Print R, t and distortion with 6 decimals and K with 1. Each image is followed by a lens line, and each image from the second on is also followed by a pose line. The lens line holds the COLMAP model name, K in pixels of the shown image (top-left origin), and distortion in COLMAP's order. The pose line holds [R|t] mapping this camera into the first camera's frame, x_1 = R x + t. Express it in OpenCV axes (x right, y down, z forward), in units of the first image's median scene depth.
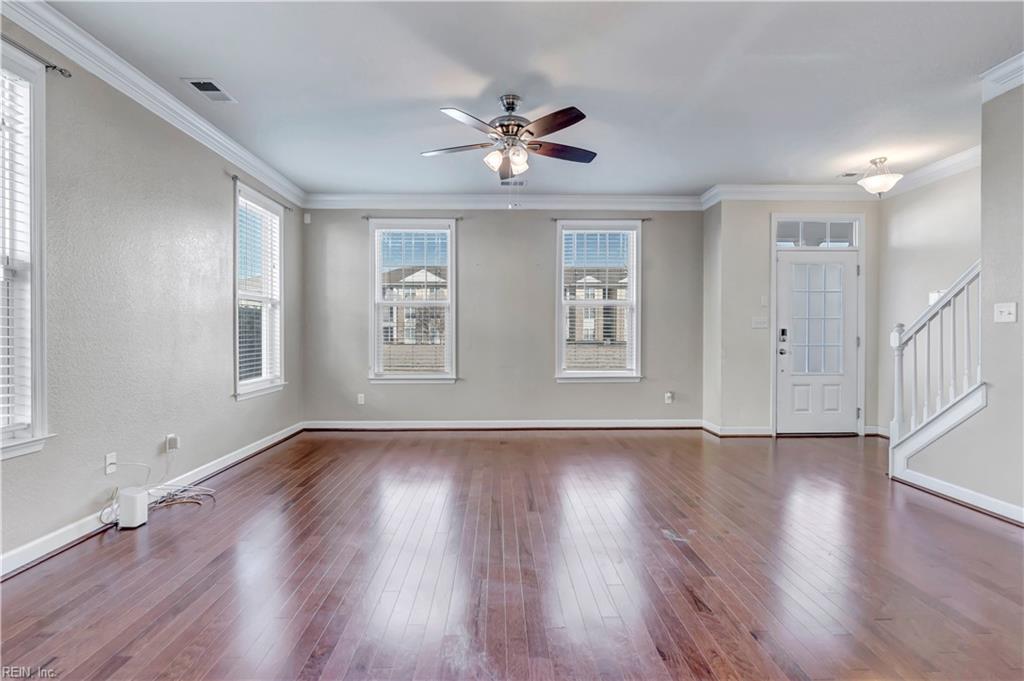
lens RADIAL K [[469.8, 0, 514.8], [0, 469.8, 341.0], [0, 0, 1]] dist [-0.009425, 0.001558]
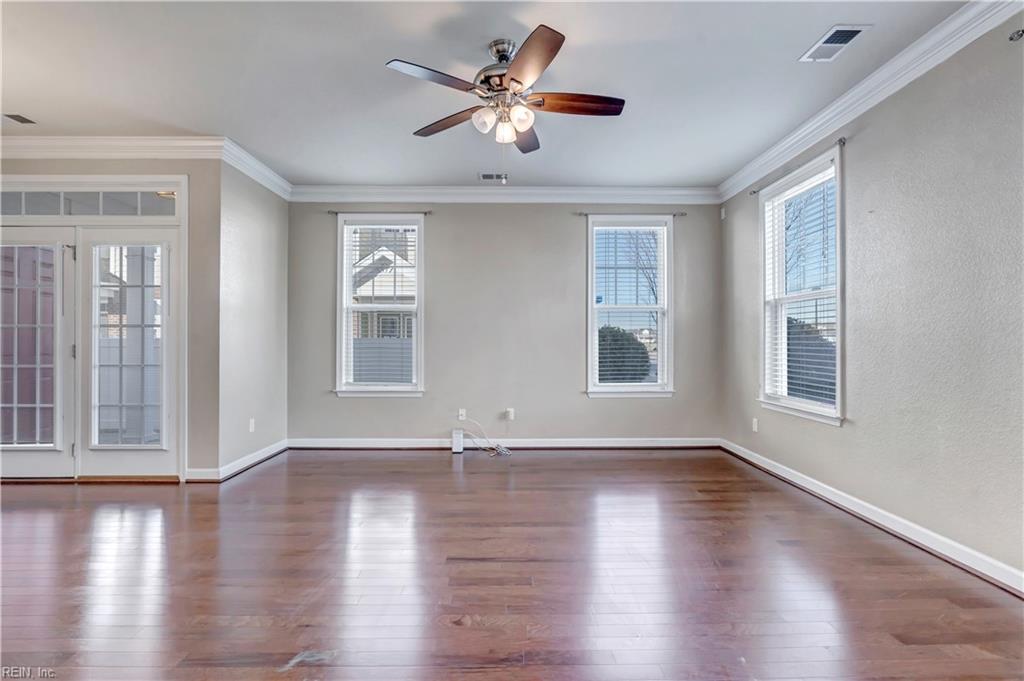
lens RADIAL K [[469.8, 0, 511.3], [0, 469.8, 340.0], [0, 0, 1]] dist [-0.009425, 0.001558]
pose [[-0.021655, -0.006023, -0.999747, 0.490659], [-0.014781, 0.999874, -0.005703, -0.007725], [0.999656, 0.014653, -0.021741, 0.650752]]
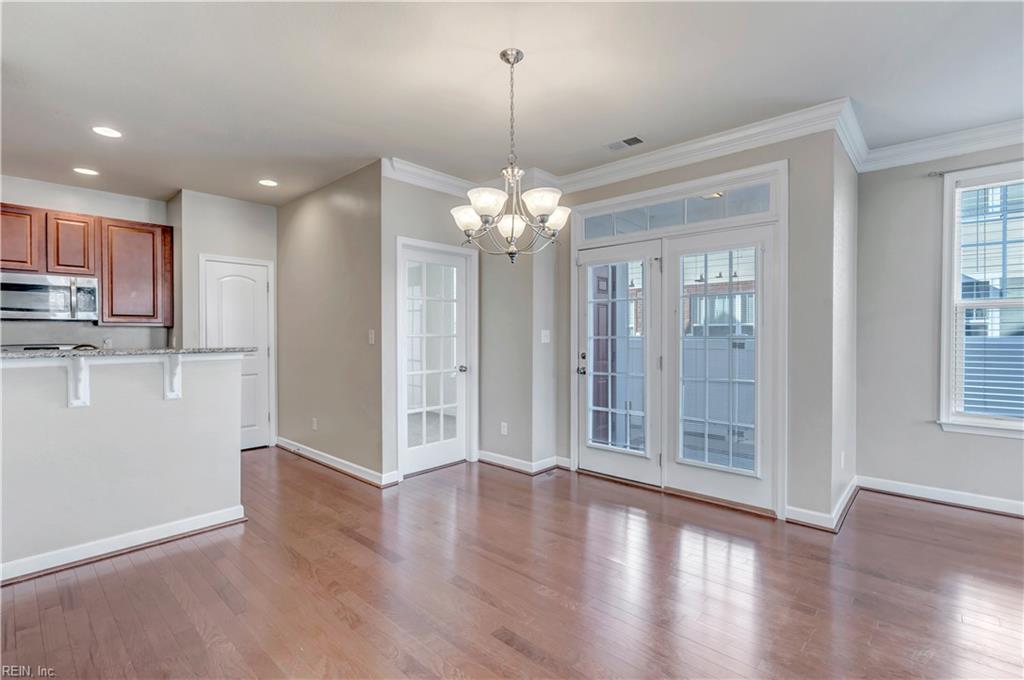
lens RADIAL K [[469.8, 0, 513.5], [0, 469.8, 339.0], [0, 0, 1]] dist [-0.009425, 0.001558]
pose [[-0.698585, 0.008634, -0.715475, 0.469632], [-0.009002, 0.999742, 0.020854, -0.034745], [0.715471, 0.021009, -0.698327, 0.304852]]
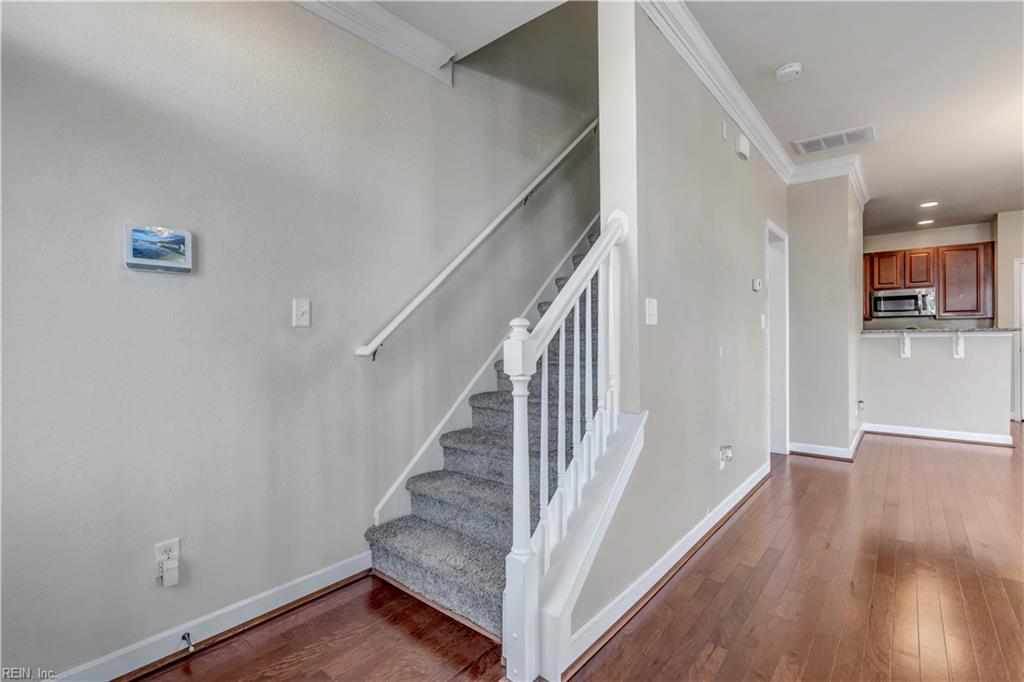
lens RADIAL K [[469.8, 0, 505.1], [0, 469.8, 341.4], [0, 0, 1]] dist [-0.009425, 0.001558]
pose [[-0.737183, 0.000527, 0.675693, 0.392941], [0.018507, 0.999640, 0.019412, -0.018372], [-0.675439, 0.026815, -0.736928, 0.949278]]
